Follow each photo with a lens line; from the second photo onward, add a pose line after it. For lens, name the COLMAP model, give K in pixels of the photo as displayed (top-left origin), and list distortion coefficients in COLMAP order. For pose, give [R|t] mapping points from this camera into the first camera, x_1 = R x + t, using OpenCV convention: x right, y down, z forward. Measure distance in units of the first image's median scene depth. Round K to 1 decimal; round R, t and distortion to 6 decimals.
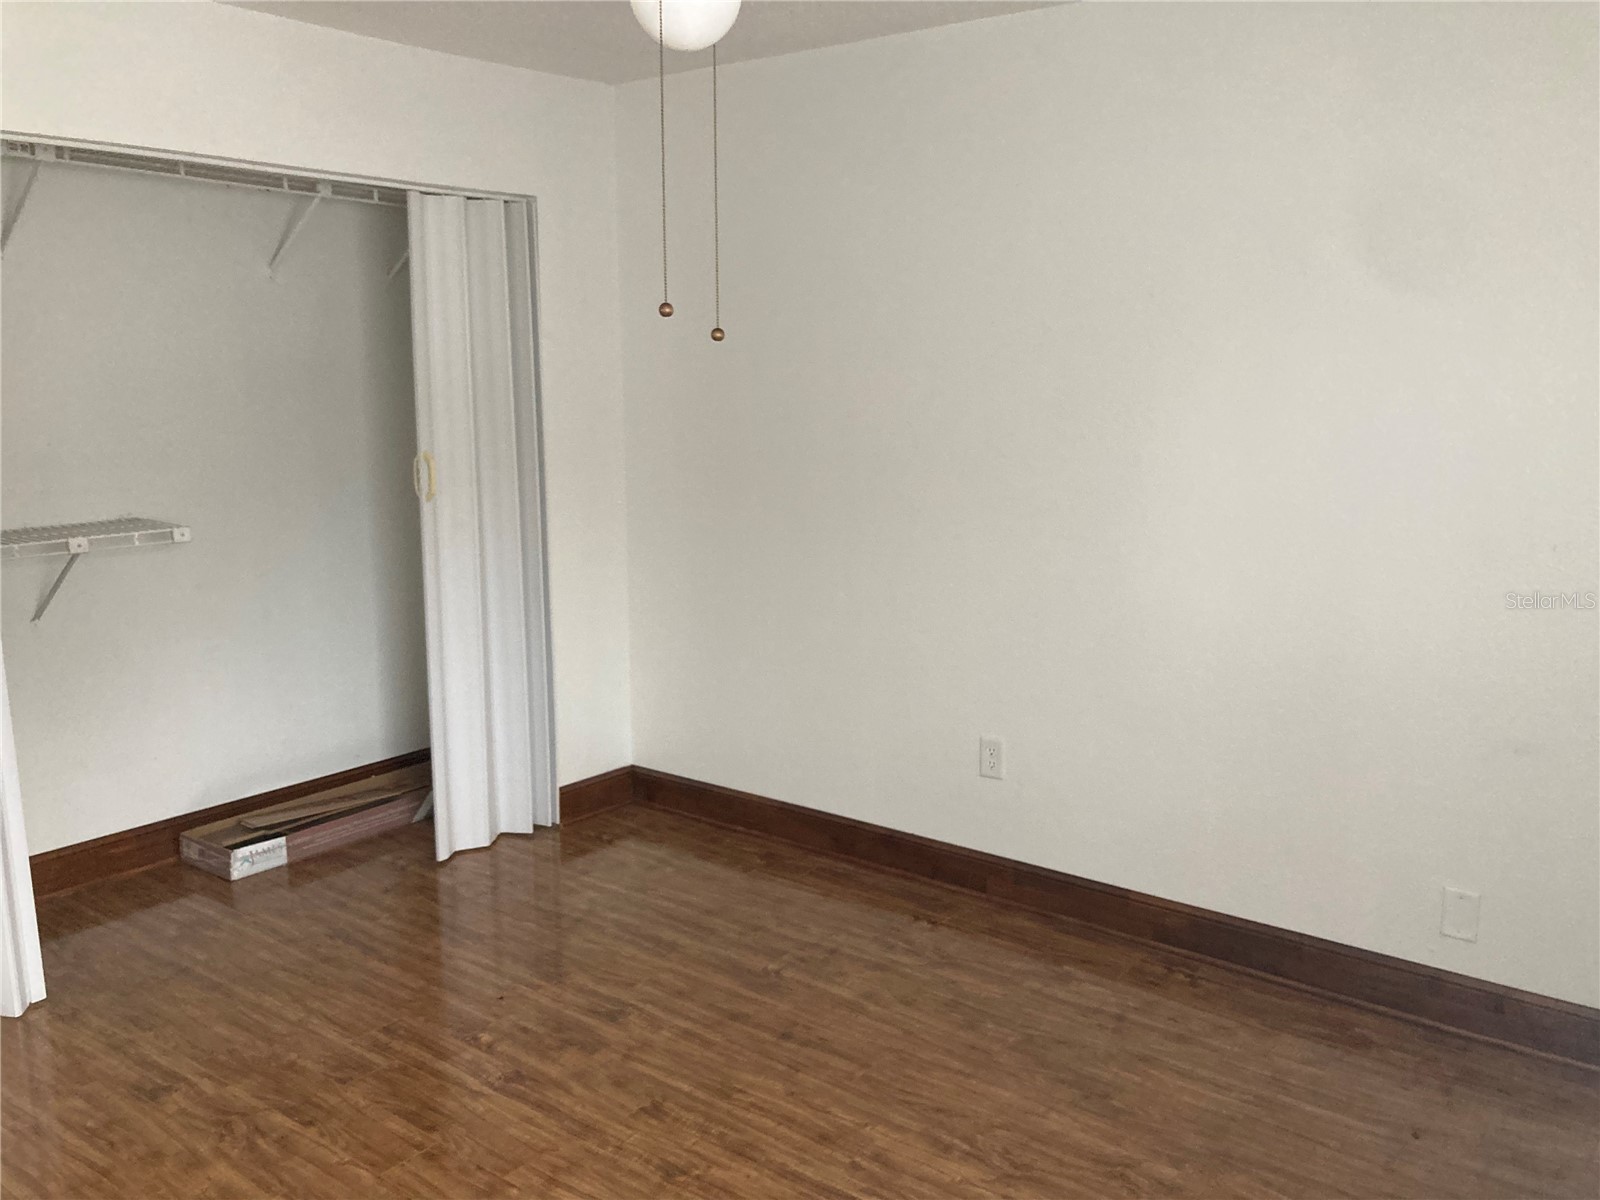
lens RADIAL K [[1311.0, 0, 799.1], [0, 1311.0, 602.7], [0, 0, 1]] dist [0.042498, -0.036937]
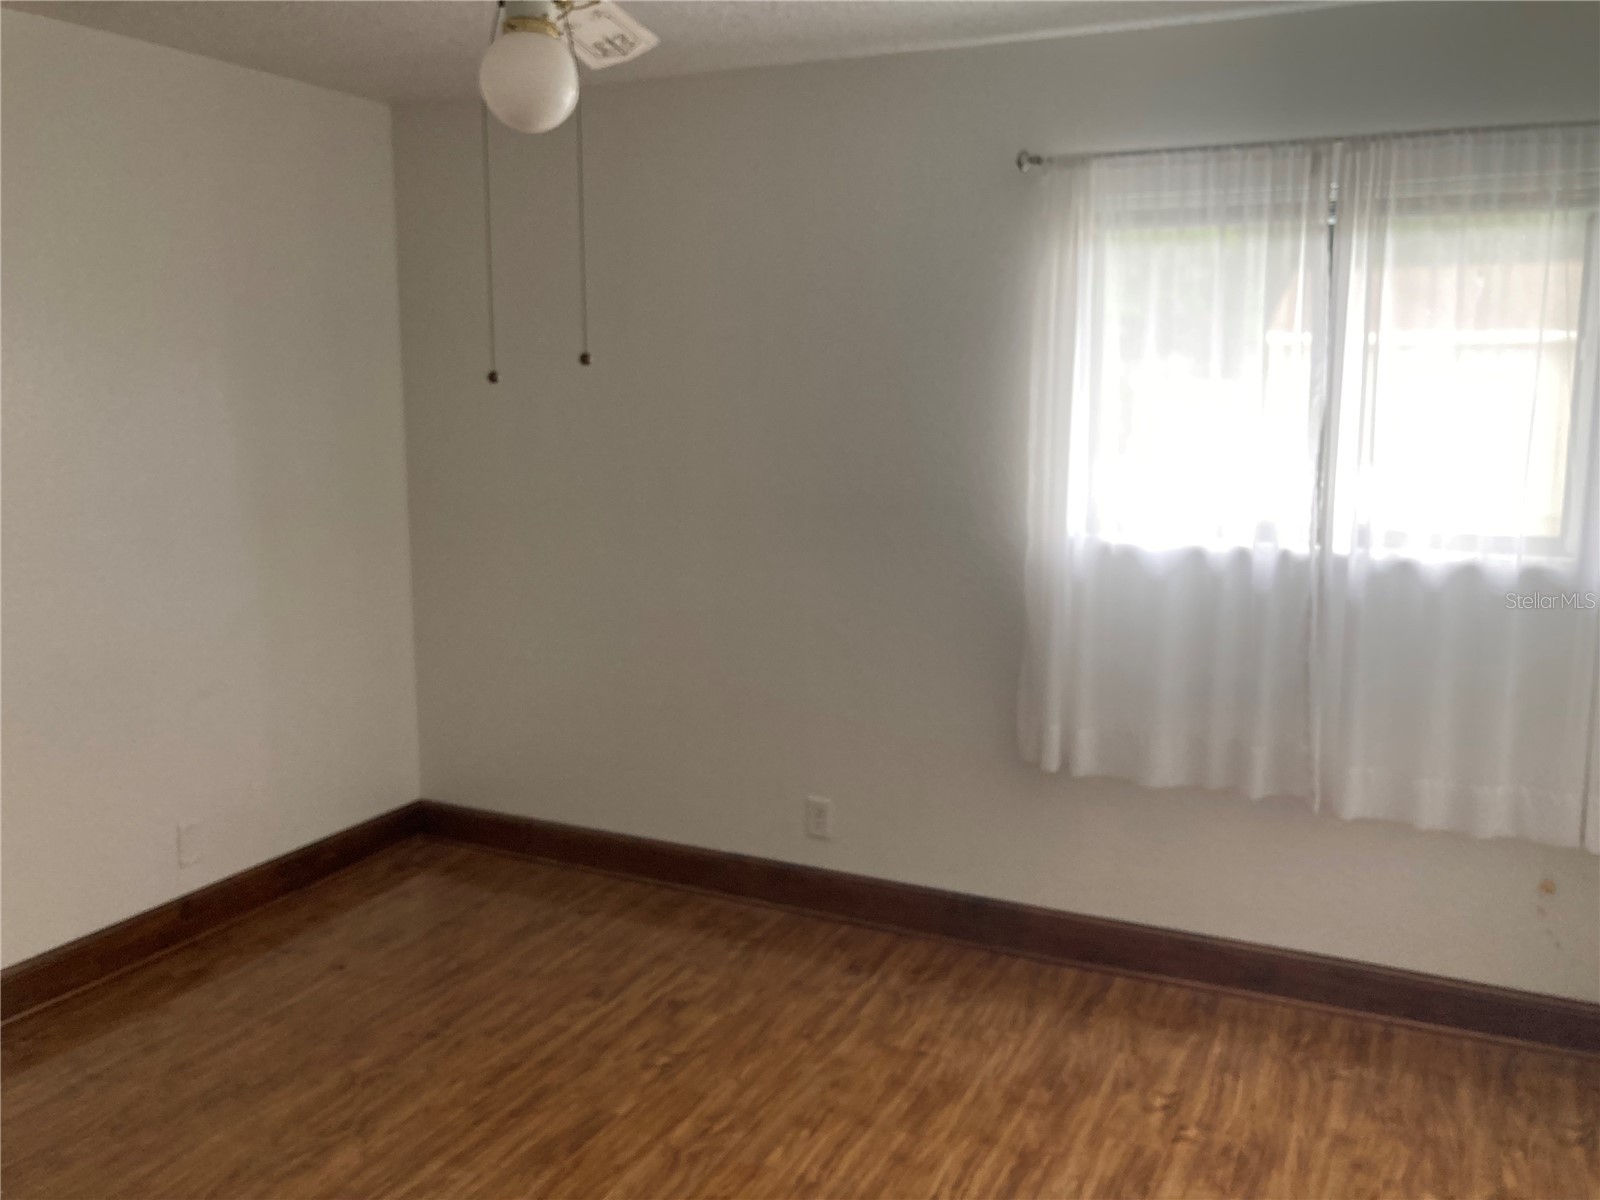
lens RADIAL K [[1311.0, 0, 798.7], [0, 1311.0, 597.3], [0, 0, 1]] dist [0.042498, -0.036937]
pose [[-0.249362, -0.140607, 0.958148, -0.865499], [0.150311, 0.971793, 0.181729, -0.143997], [-0.956674, 0.189337, -0.221193, 0.727115]]
